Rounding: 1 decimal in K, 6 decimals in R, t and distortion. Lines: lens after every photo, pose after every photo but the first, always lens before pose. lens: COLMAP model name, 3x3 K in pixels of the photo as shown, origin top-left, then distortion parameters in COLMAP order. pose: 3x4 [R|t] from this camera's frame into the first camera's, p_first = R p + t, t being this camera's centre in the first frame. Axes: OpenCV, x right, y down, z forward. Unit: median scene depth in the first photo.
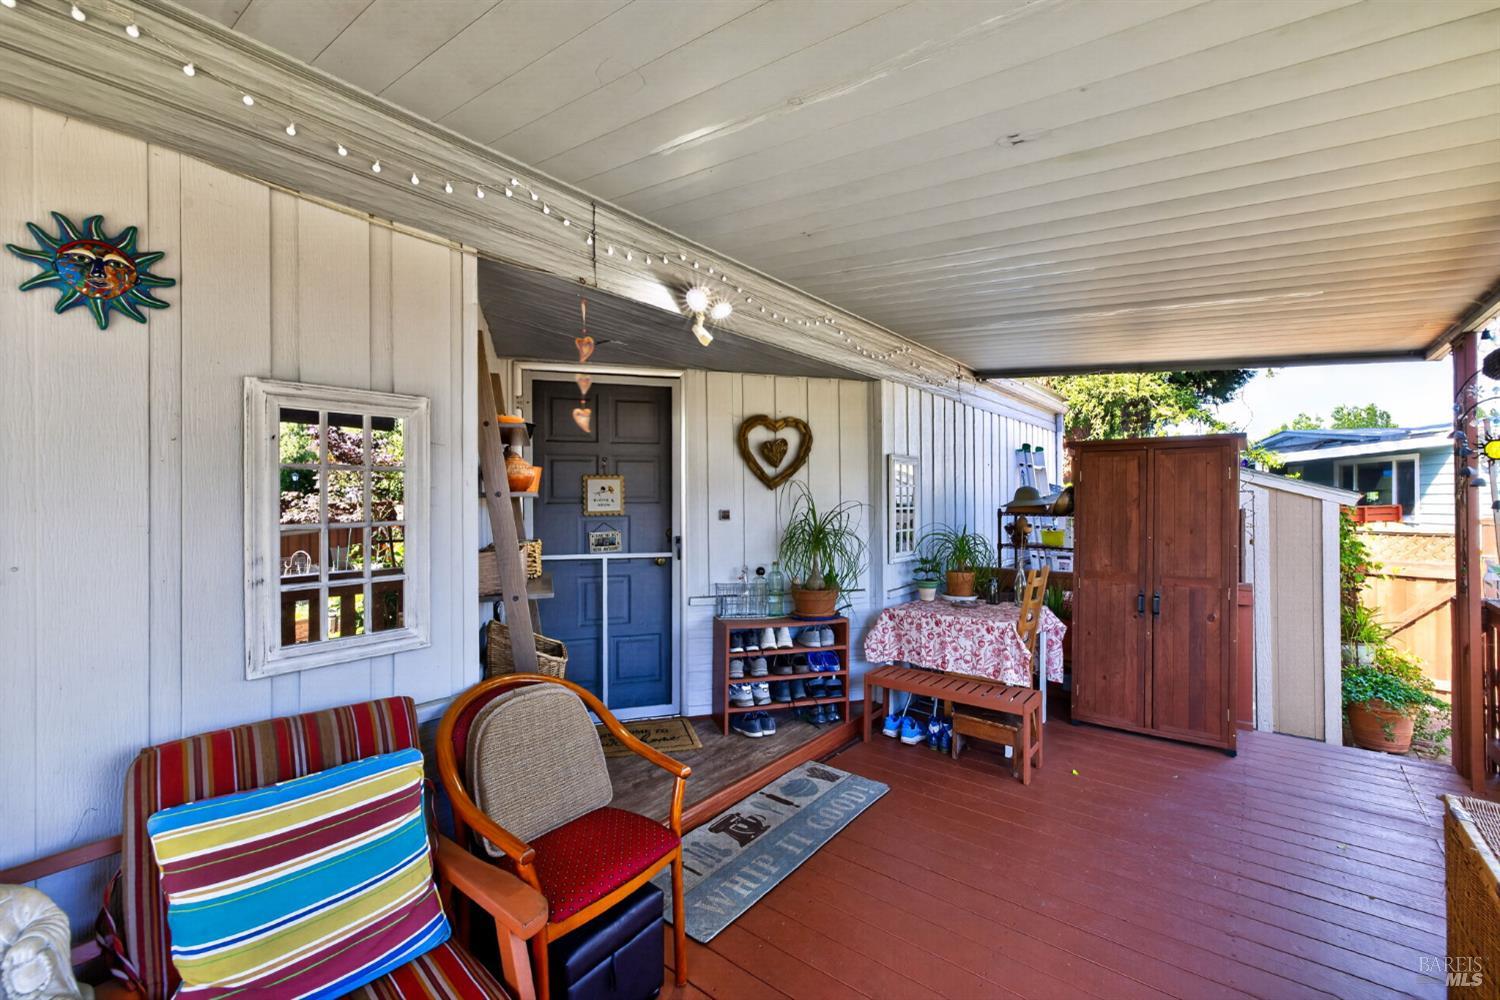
lens RADIAL K [[629.3, 0, 750.0], [0, 629.3, 500.0], [0, 0, 1]] dist [0.002044, 0.000239]
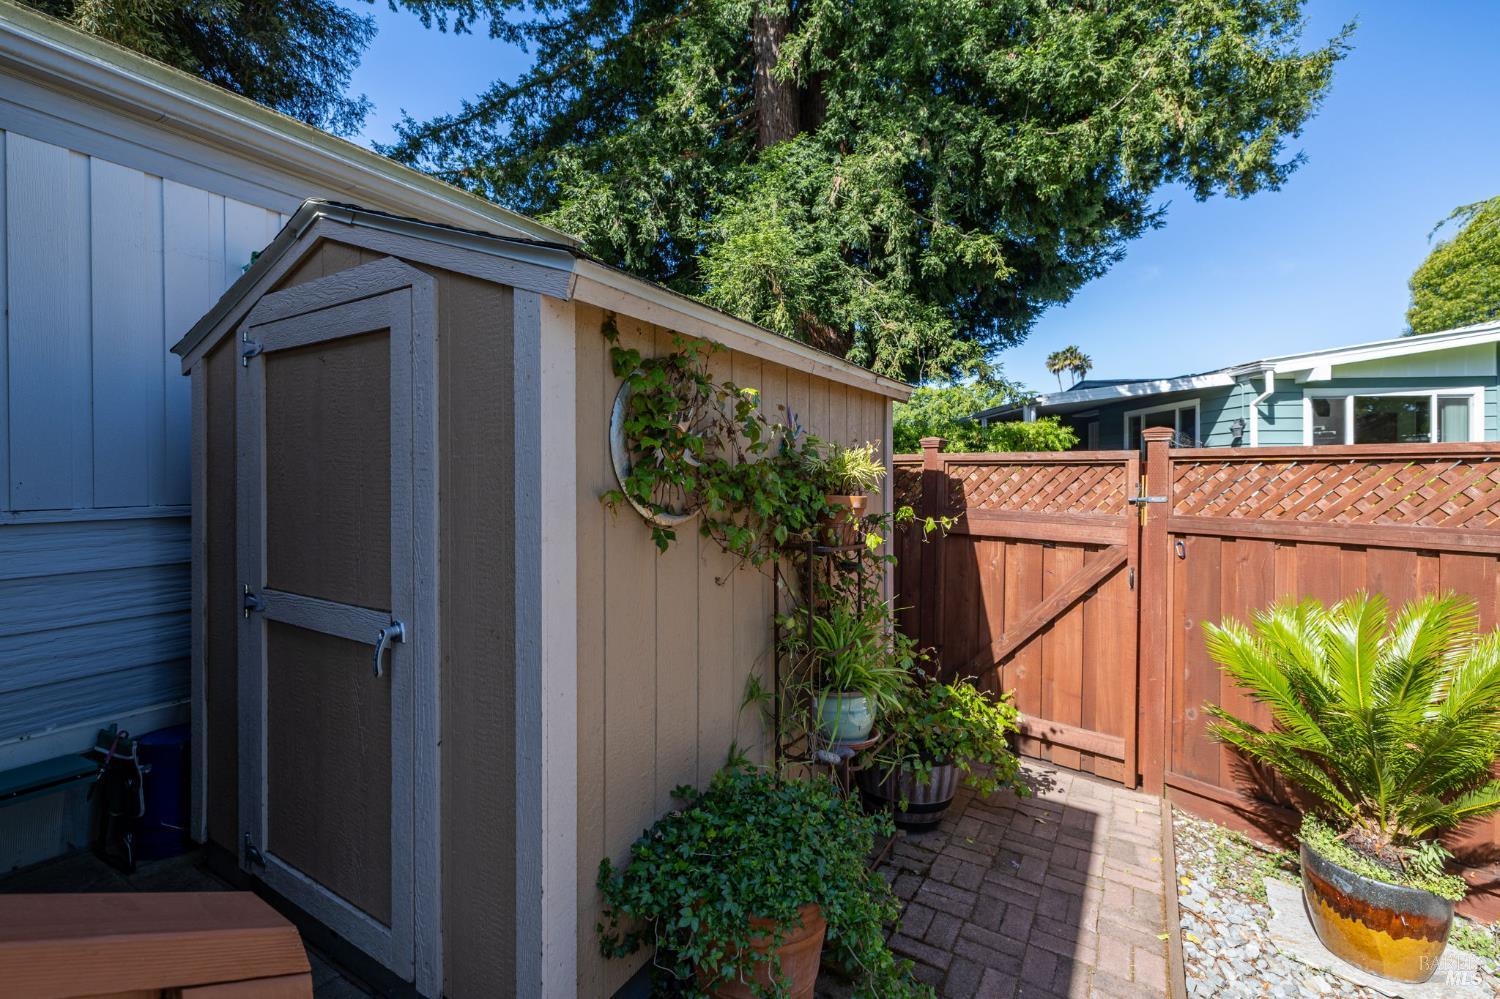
lens RADIAL K [[648.2, 0, 749.3], [0, 648.2, 483.6], [0, 0, 1]] dist [-0.001262, -0.000119]
pose [[0.989143, 0.007219, 0.146778, 0.899628], [-0.009692, 0.999823, 0.016139, 0.082984], [-0.146636, -0.017386, 0.989038, 0.611044]]
